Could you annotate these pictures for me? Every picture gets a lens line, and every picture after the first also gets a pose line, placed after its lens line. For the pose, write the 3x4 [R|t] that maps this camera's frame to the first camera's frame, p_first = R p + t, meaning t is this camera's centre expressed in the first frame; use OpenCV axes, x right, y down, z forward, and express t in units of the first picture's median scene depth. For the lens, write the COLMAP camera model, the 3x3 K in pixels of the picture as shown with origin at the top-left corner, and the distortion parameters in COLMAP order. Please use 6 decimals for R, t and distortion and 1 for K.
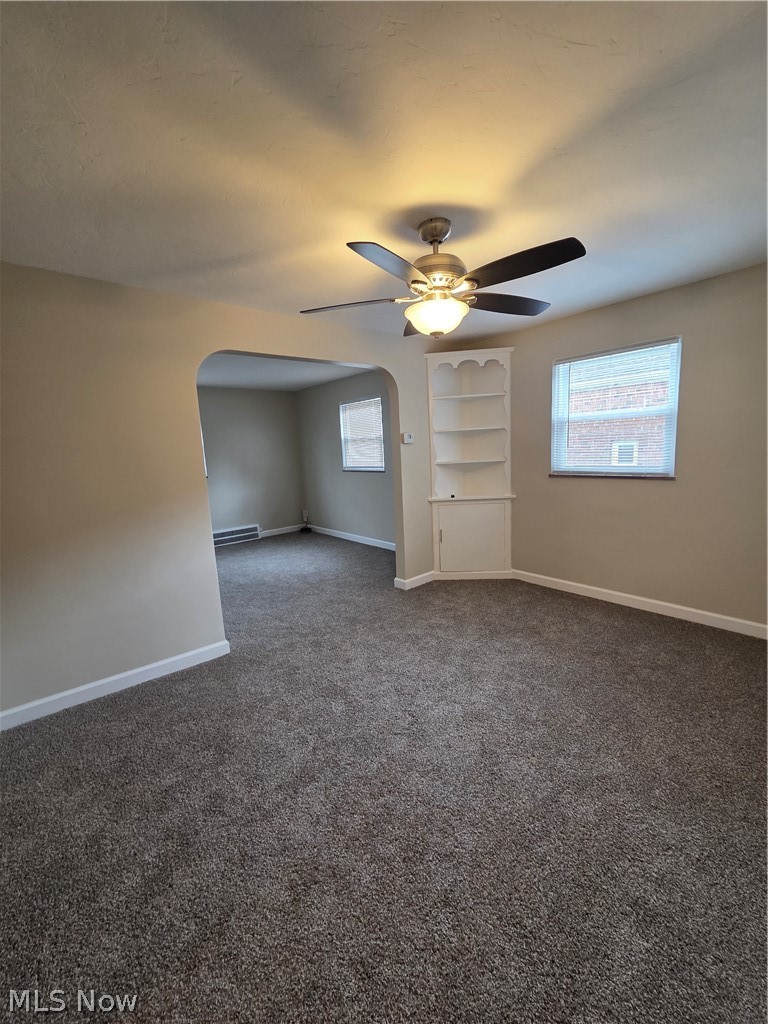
lens RADIAL K [[417.8, 0, 389.1], [0, 417.8, 513.3], [0, 0, 1]] dist [0.004743, -0.000911]
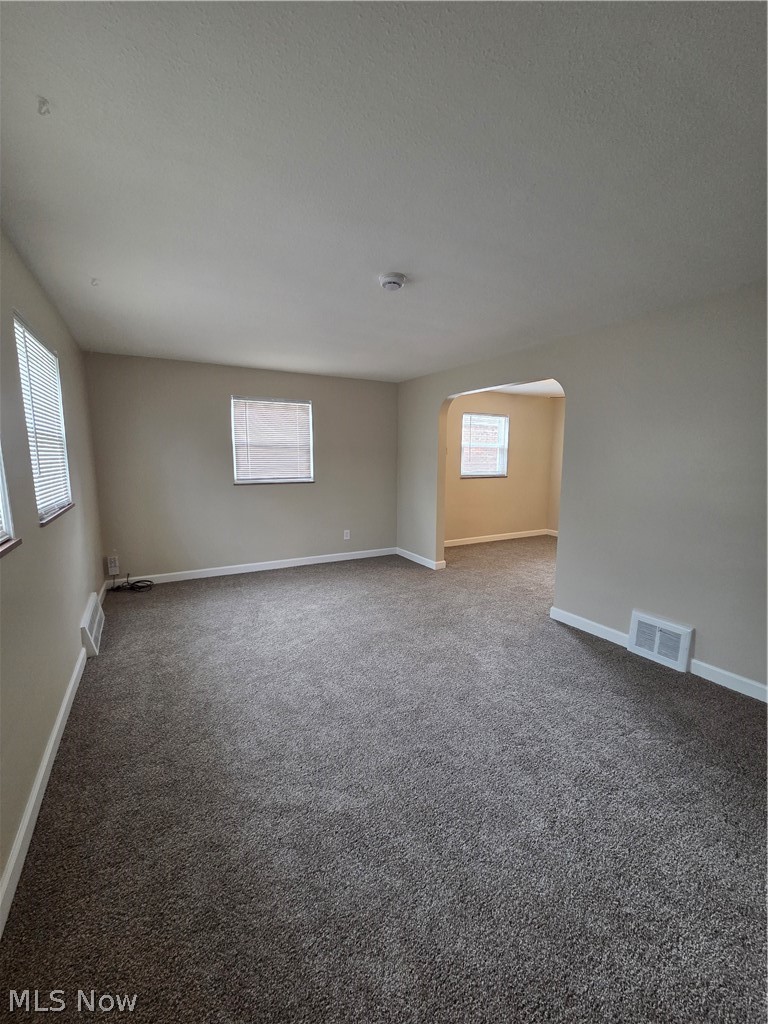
lens RADIAL K [[417.8, 0, 389.6], [0, 417.8, 513.9], [0, 0, 1]] dist [0.004743, -0.000911]
pose [[0.194937, -0.095726, 0.976133, -1.683597], [0.136946, 0.988134, 0.069554, -0.131037], [-0.971208, 0.120119, 0.205734, 1.194875]]
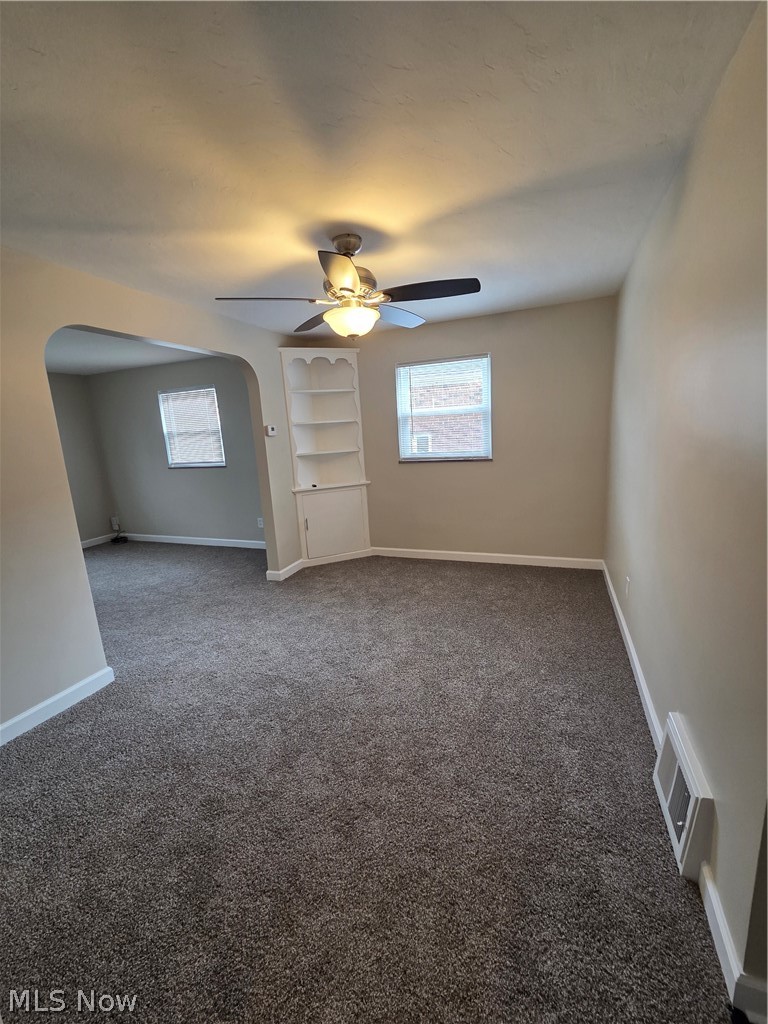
lens RADIAL K [[417.8, 0, 387.0], [0, 417.8, 512.6], [0, 0, 1]] dist [0.004743, -0.000911]
pose [[0.883415, -0.092972, 0.459276, -0.246408], [0.087796, 0.995603, 0.032667, 0.011144], [-0.460294, 0.011464, 0.887693, -0.026588]]
